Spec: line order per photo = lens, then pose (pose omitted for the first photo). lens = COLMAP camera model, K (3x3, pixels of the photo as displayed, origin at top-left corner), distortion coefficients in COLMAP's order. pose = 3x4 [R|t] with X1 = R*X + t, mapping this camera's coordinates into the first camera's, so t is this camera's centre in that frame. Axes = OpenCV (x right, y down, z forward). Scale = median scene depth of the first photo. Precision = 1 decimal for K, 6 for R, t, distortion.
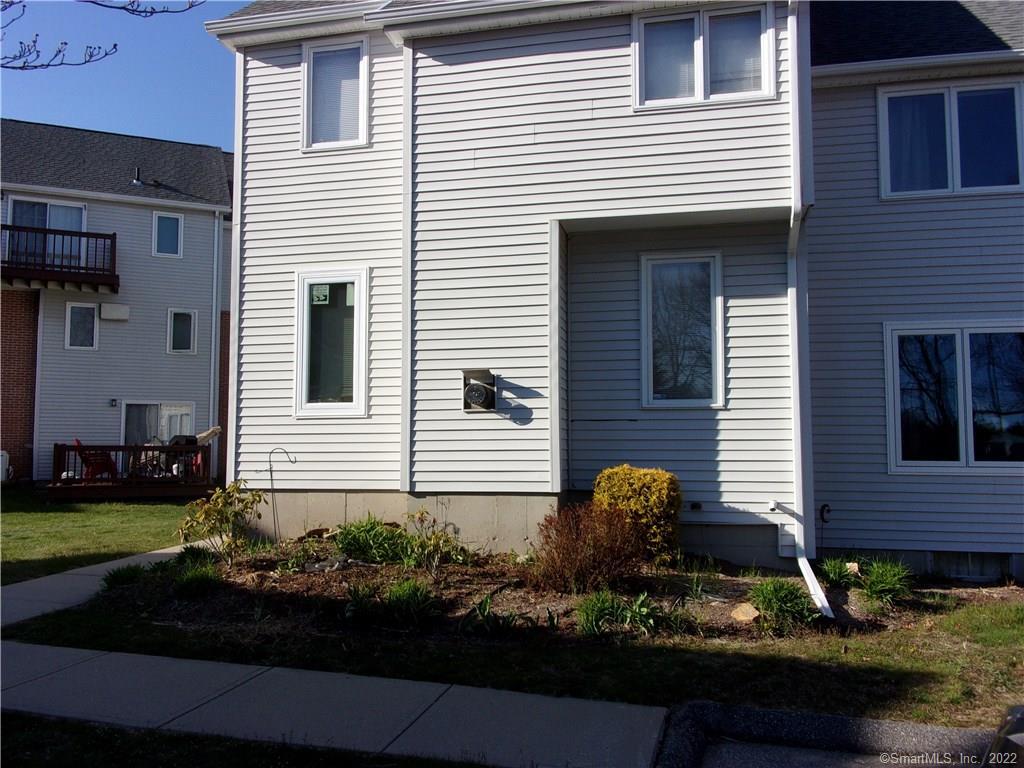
lens RADIAL K [[855.8, 0, 512.0], [0, 855.8, 384.0], [0, 0, 1]] dist [0.042915, -0.001398]
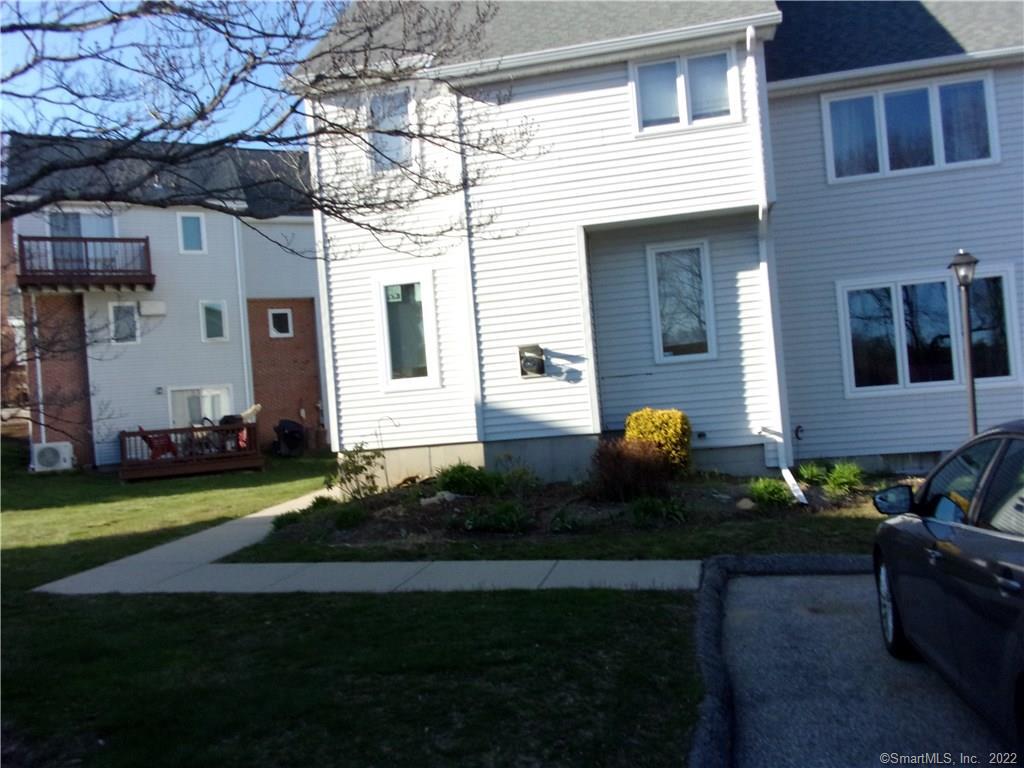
lens RADIAL K [[855.8, 0, 512.0], [0, 855.8, 384.0], [0, 0, 1]] dist [0.042915, -0.001398]
pose [[0.996608, -0.079496, 0.021276, -0.094659], [0.078259, 0.995482, 0.053772, -0.028318], [-0.025455, -0.051924, 0.998327, -0.293488]]
